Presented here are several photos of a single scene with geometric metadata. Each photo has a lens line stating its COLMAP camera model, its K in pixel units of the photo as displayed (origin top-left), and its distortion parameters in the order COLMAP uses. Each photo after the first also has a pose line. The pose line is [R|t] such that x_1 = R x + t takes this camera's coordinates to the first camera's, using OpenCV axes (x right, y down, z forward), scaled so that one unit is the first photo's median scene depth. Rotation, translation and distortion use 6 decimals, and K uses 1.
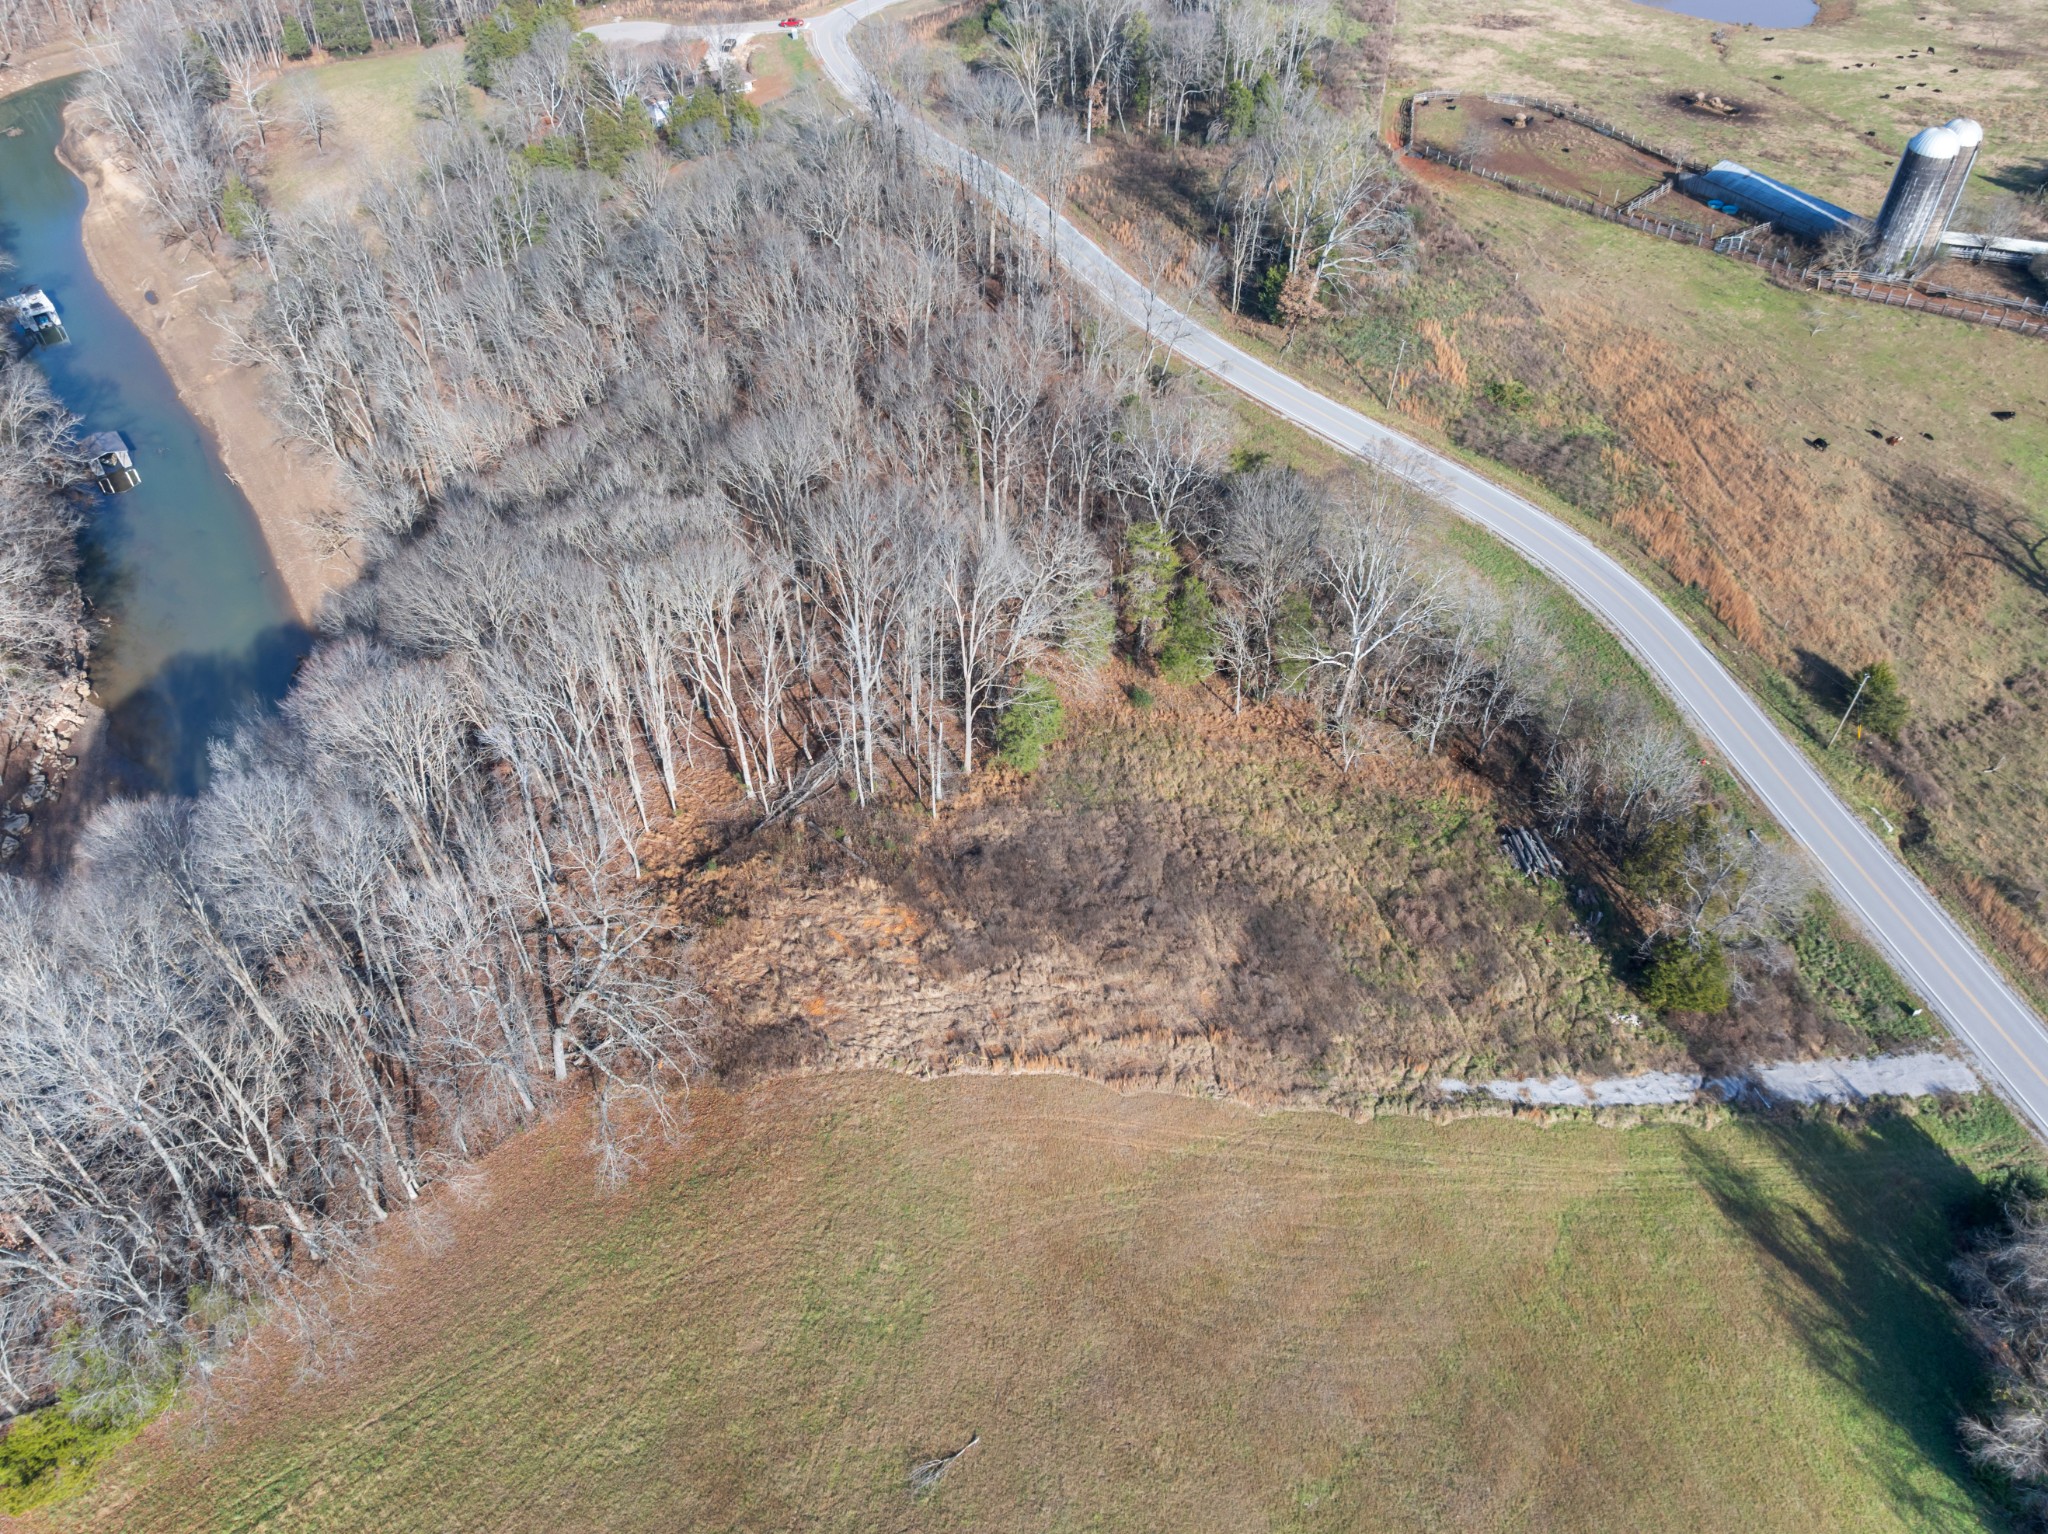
lens RADIAL K [[1451.7, 0, 1025.1], [0, 1451.7, 755.2], [0, 0, 1]] dist [-0.051690, 0.023168]
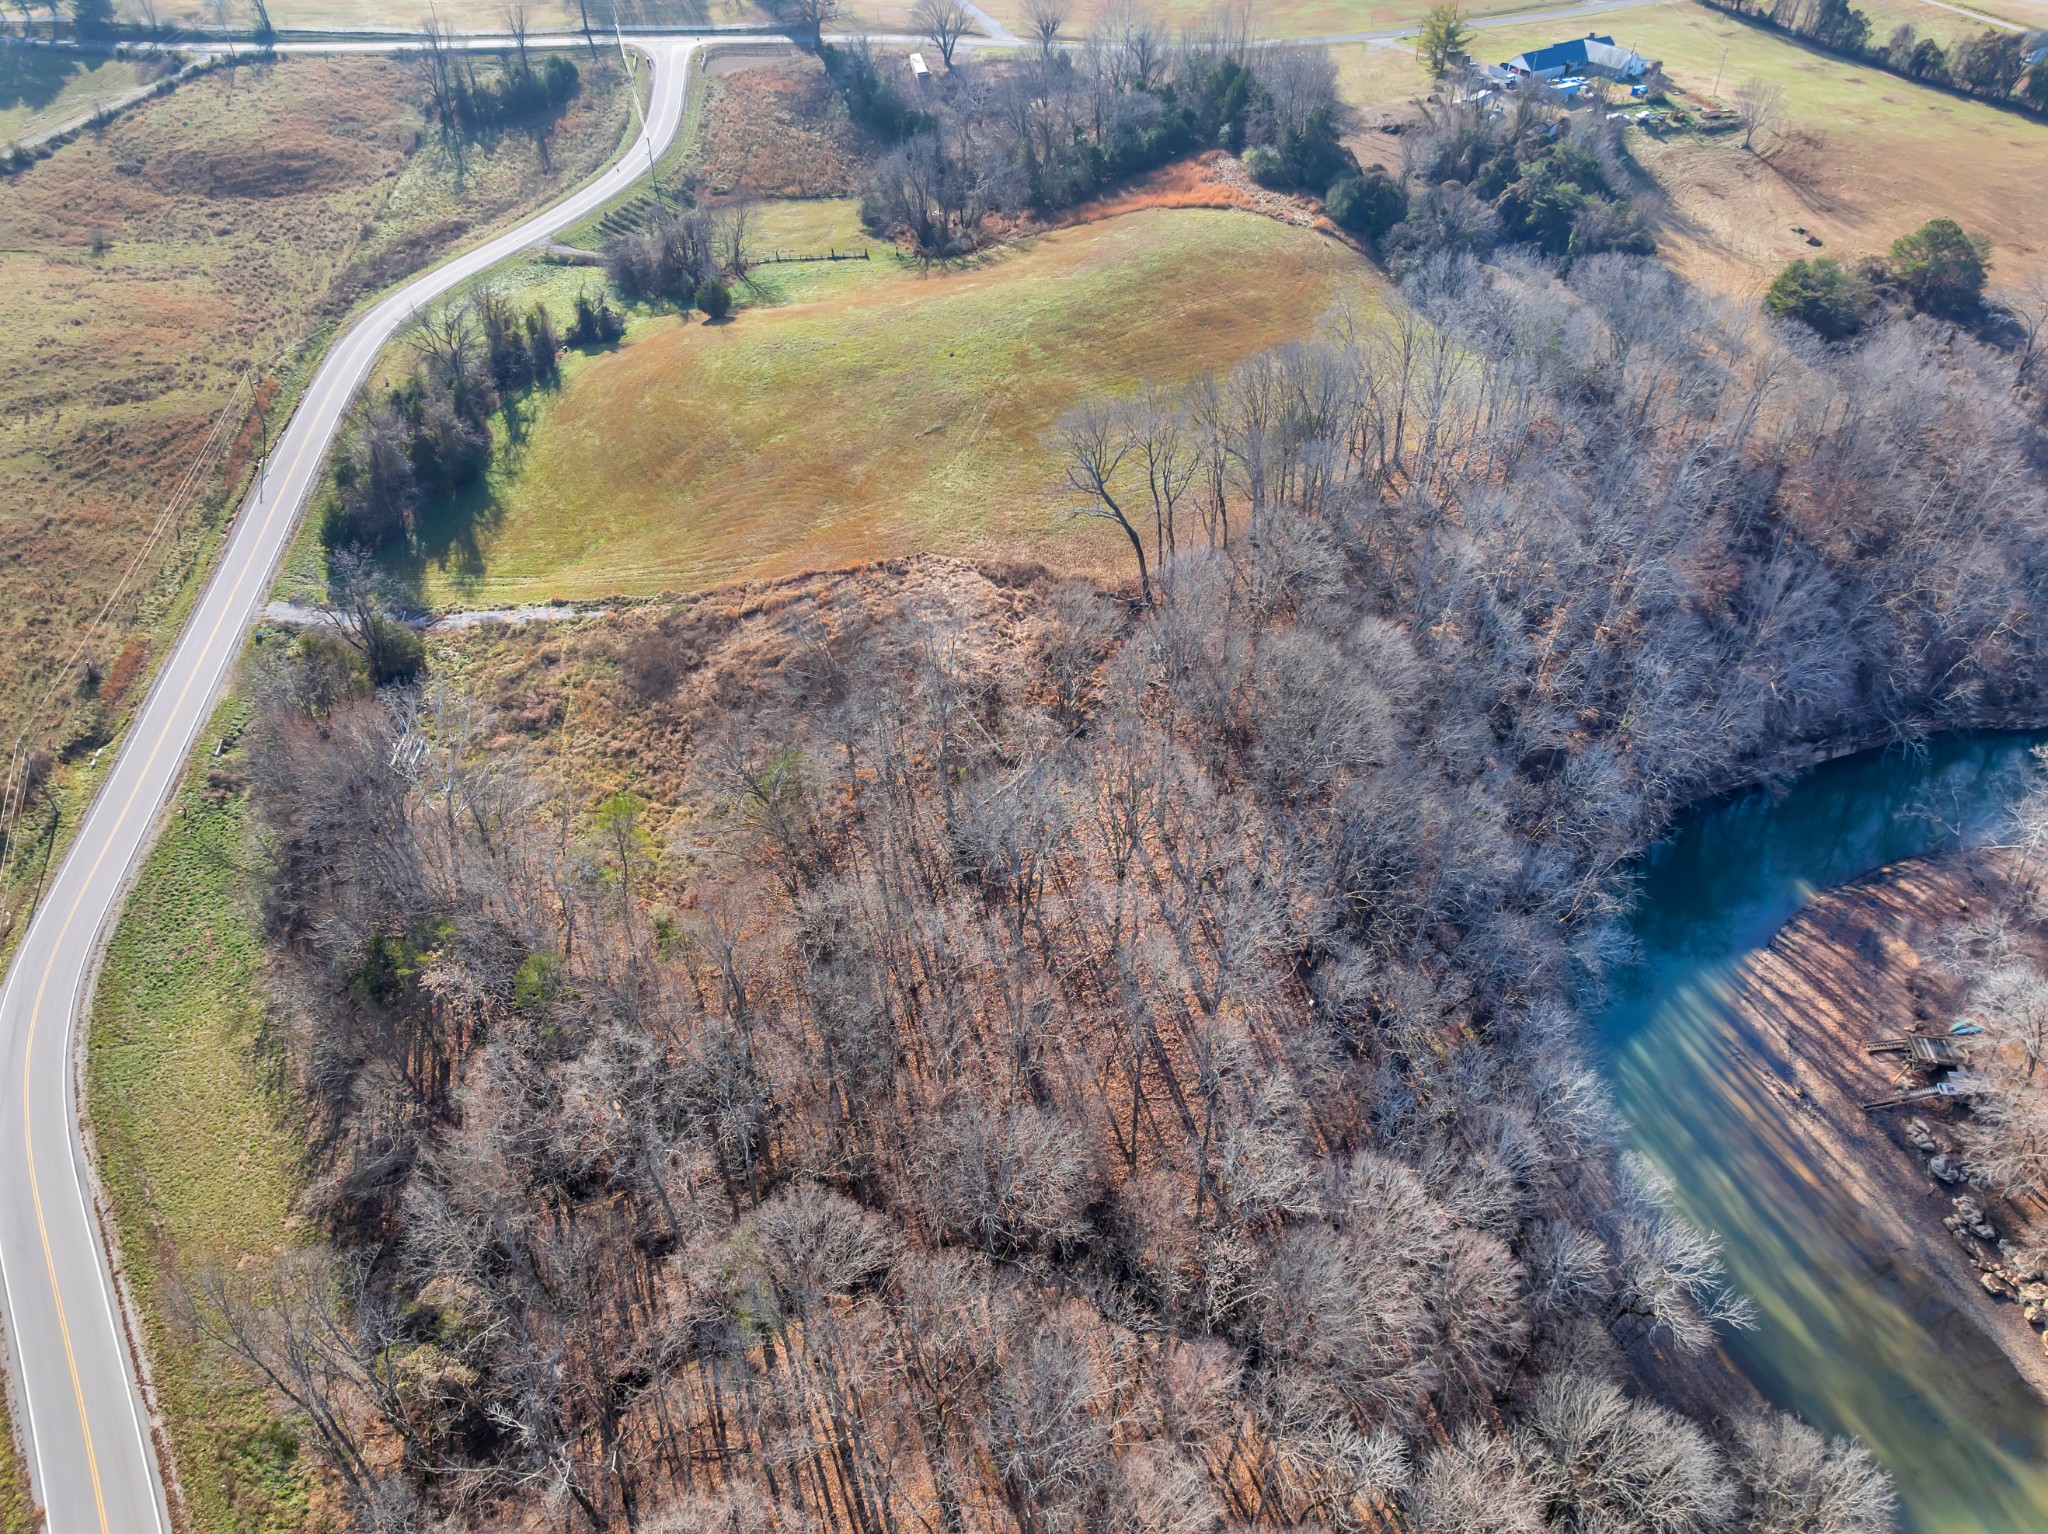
lens RADIAL K [[1451.7, 0, 1029.6], [0, 1451.7, 750.3], [0, 0, 1]] dist [-0.051690, 0.023168]
pose [[-0.997410, -0.050967, 0.050754, -0.210031], [0.043459, 0.135252, 0.989858, -1.018191], [-0.057315, 0.989500, -0.132686, 1.042520]]
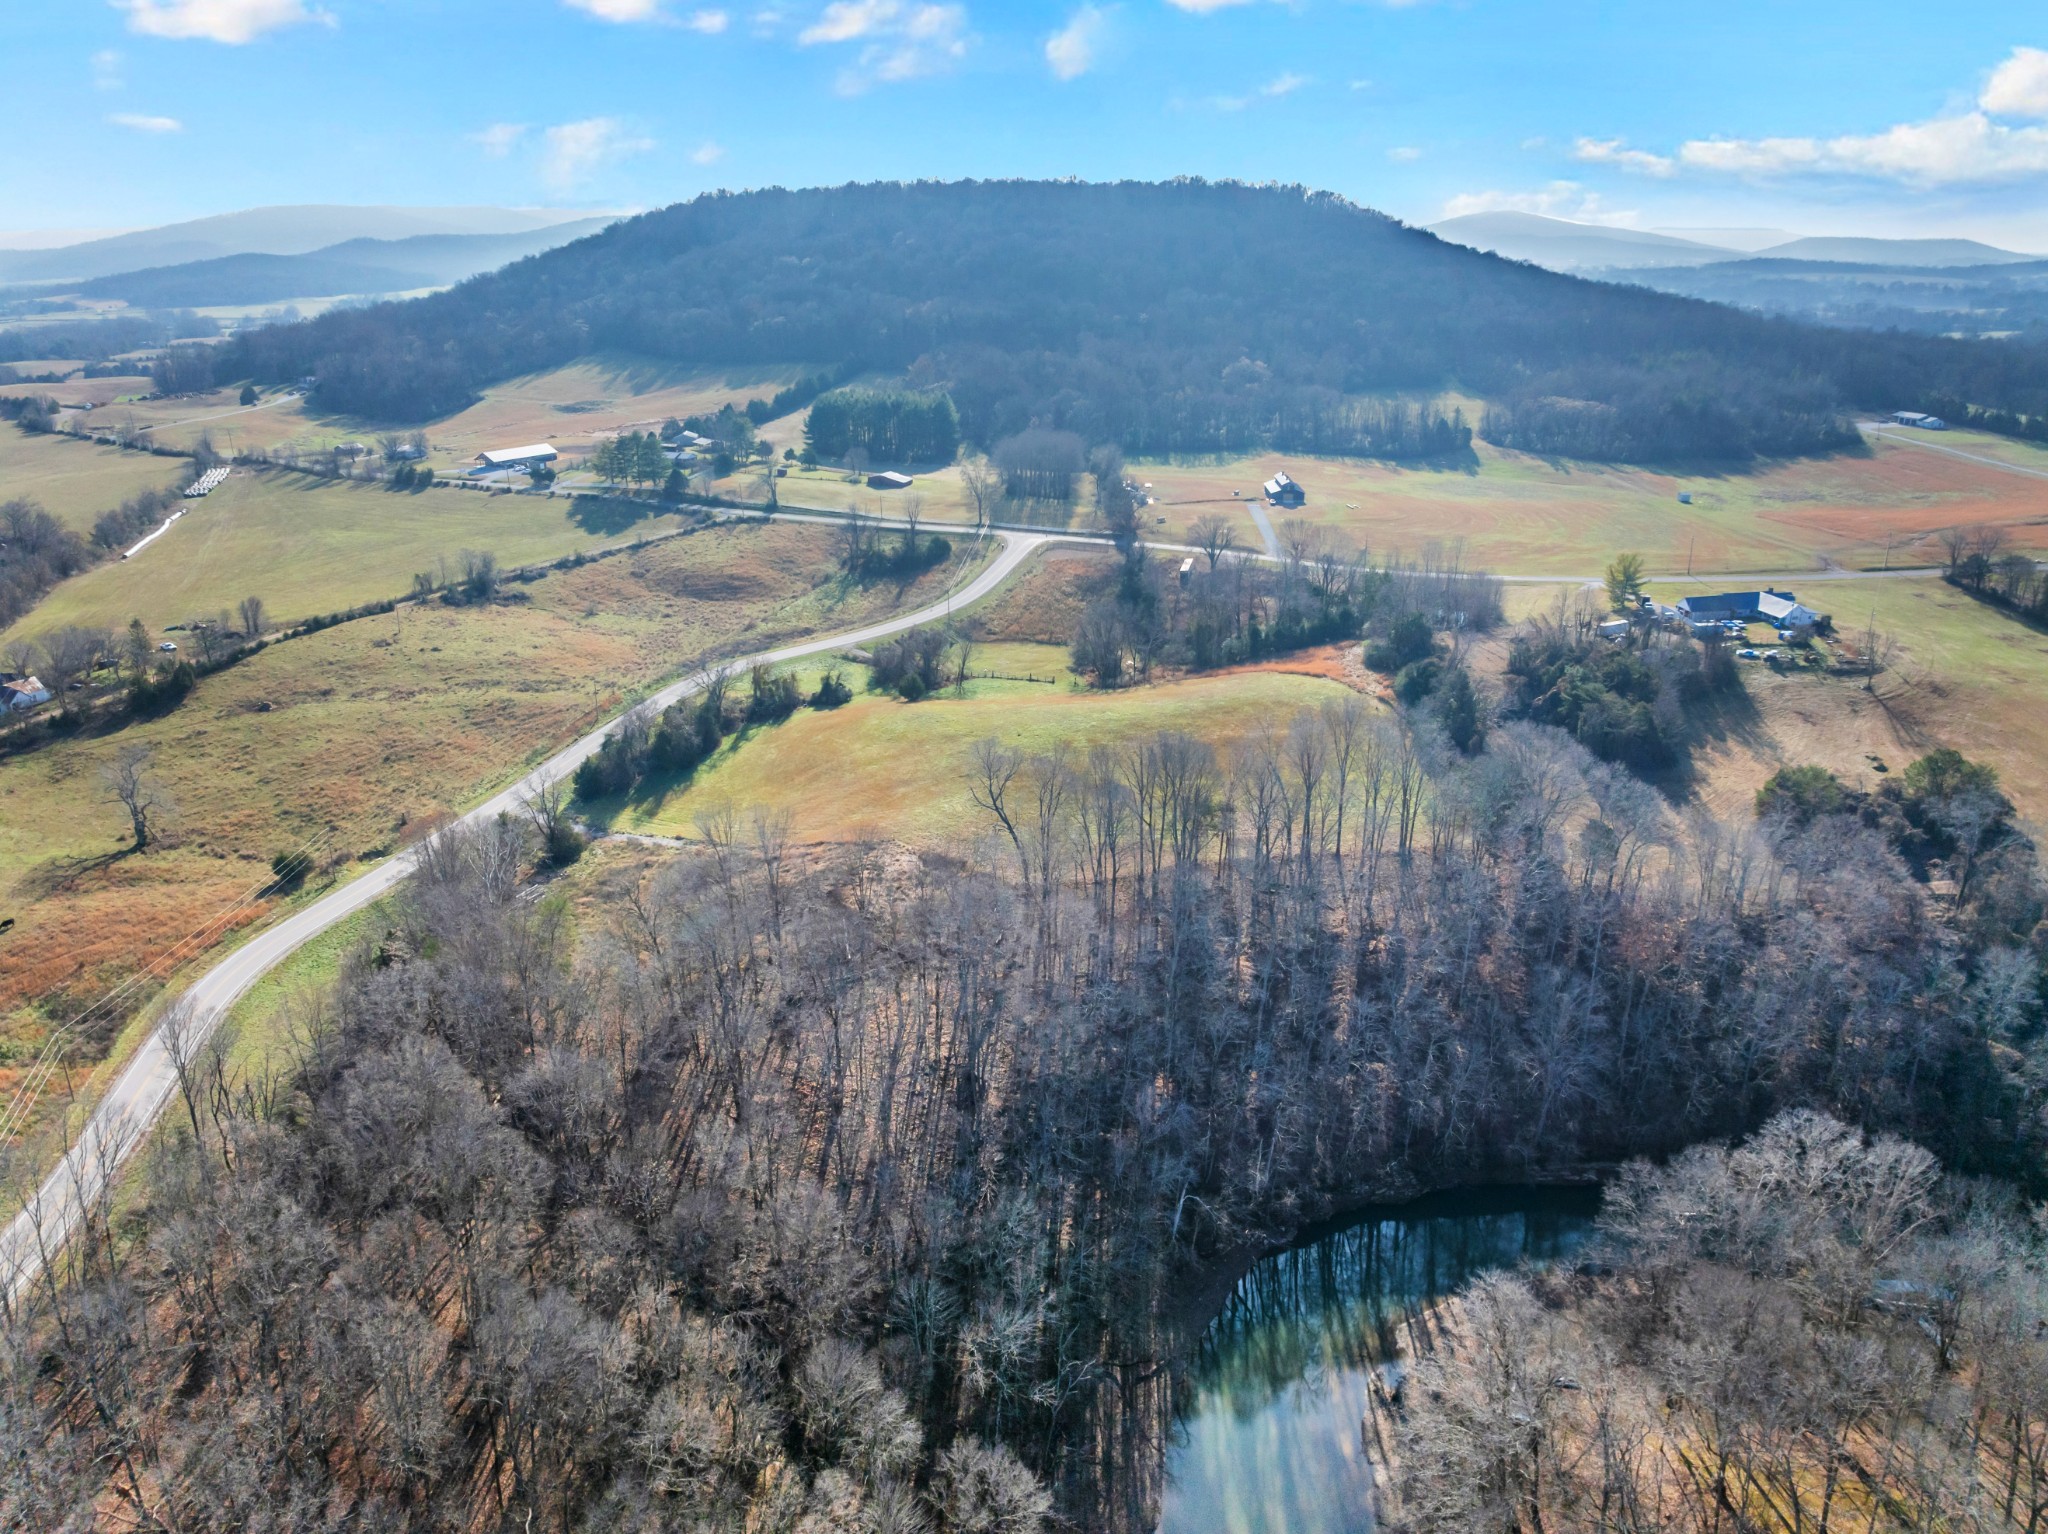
lens RADIAL K [[1451.7, 0, 1033.9], [0, 1451.7, 744.4], [0, 0, 1]] dist [-0.051690, 0.023168]
pose [[-0.881273, -0.158262, 0.445320, -0.938524], [0.320405, 0.492591, 0.809132, -1.221342], [-0.347416, 0.855750, -0.383399, 1.221905]]
